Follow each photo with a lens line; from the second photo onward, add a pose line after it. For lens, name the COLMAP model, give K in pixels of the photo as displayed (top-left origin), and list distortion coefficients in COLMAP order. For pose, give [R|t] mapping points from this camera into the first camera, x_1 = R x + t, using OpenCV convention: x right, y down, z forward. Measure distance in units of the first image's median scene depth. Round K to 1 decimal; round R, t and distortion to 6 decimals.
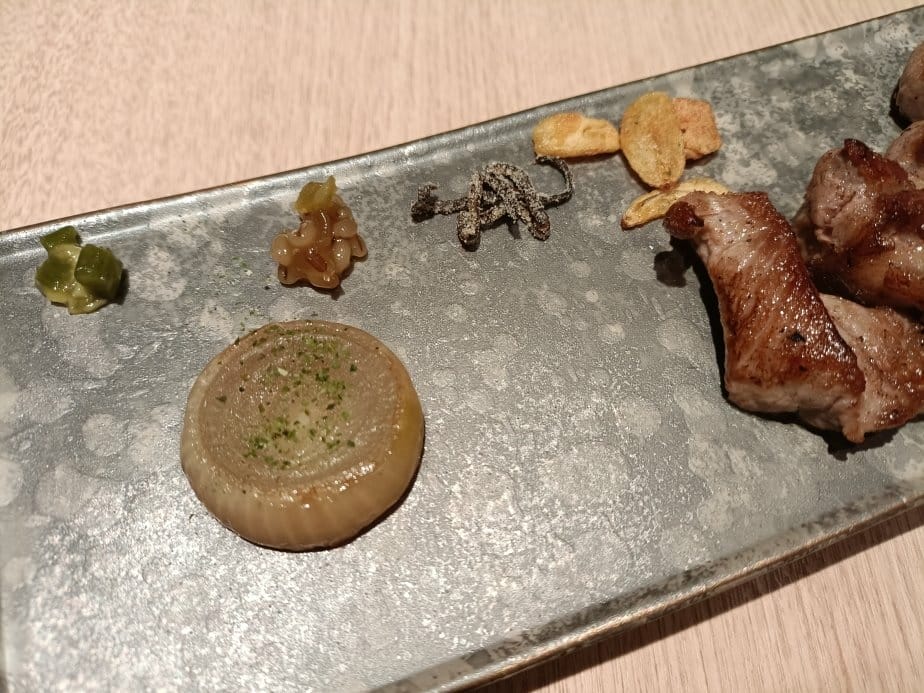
lens RADIAL K [[703.4, 0, 462.0], [0, 703.4, 346.5], [0, 0, 1]] dist [0.003987, -0.069520]
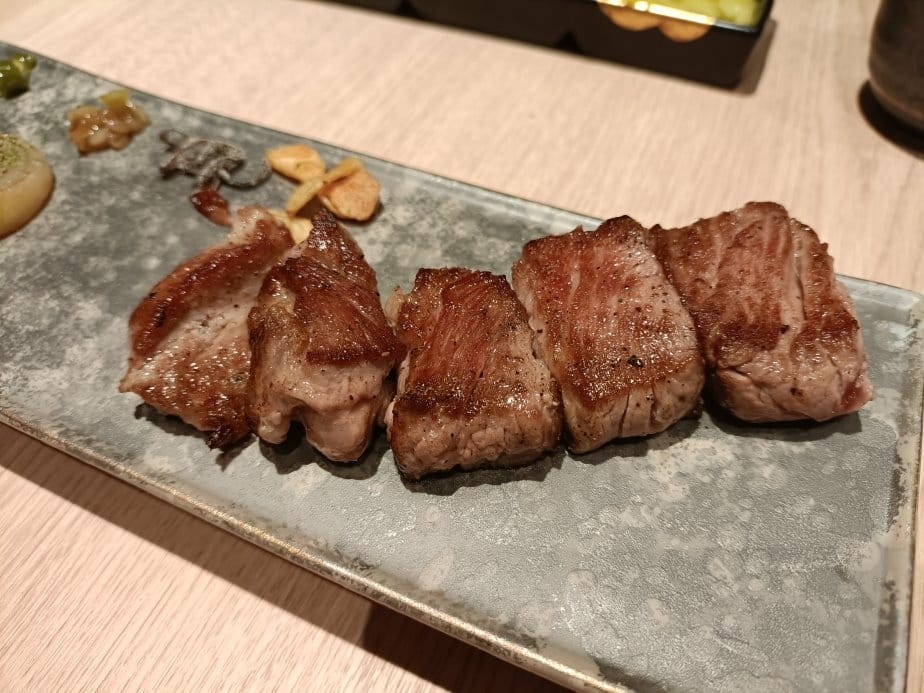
lens RADIAL K [[703.4, 0, 462.0], [0, 703.4, 346.5], [0, 0, 1]] dist [0.003987, -0.069520]
pose [[0.710610, 0.536971, -0.454638, 1.225636], [-0.620372, 0.783025, -0.044828, -0.186693], [0.331922, 0.313900, 0.889548, 0.104256]]
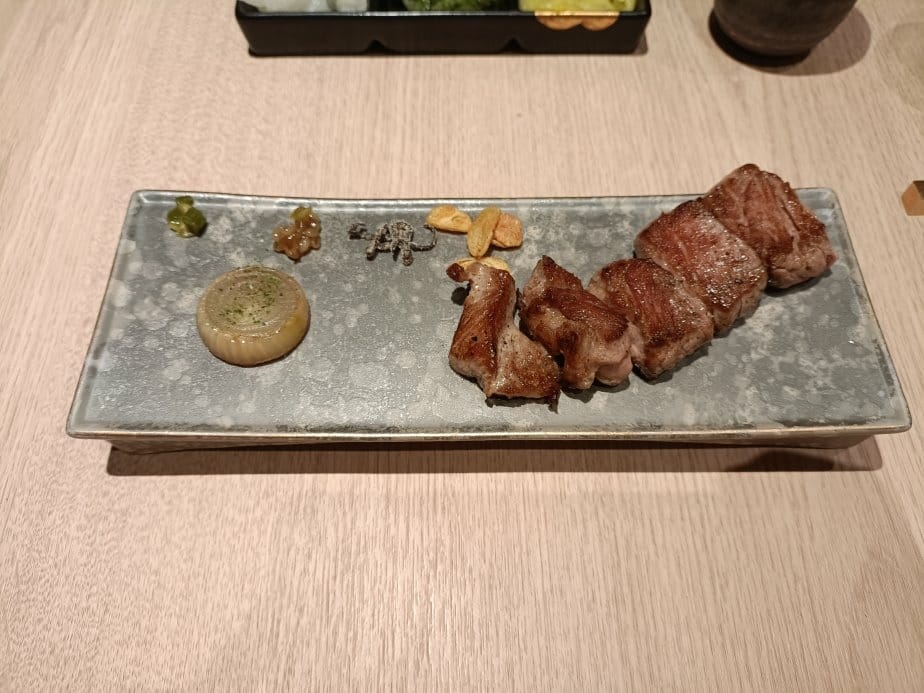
lens RADIAL K [[677.5, 0, 462.0], [0, 677.5, 346.5], [0, 0, 1]] dist [0.053721, -0.118984]
pose [[0.940227, 0.292220, -0.174874, 0.671267], [-0.297877, 0.954583, -0.006429, 0.027613], [0.165052, 0.058136, 0.984570, -0.821101]]
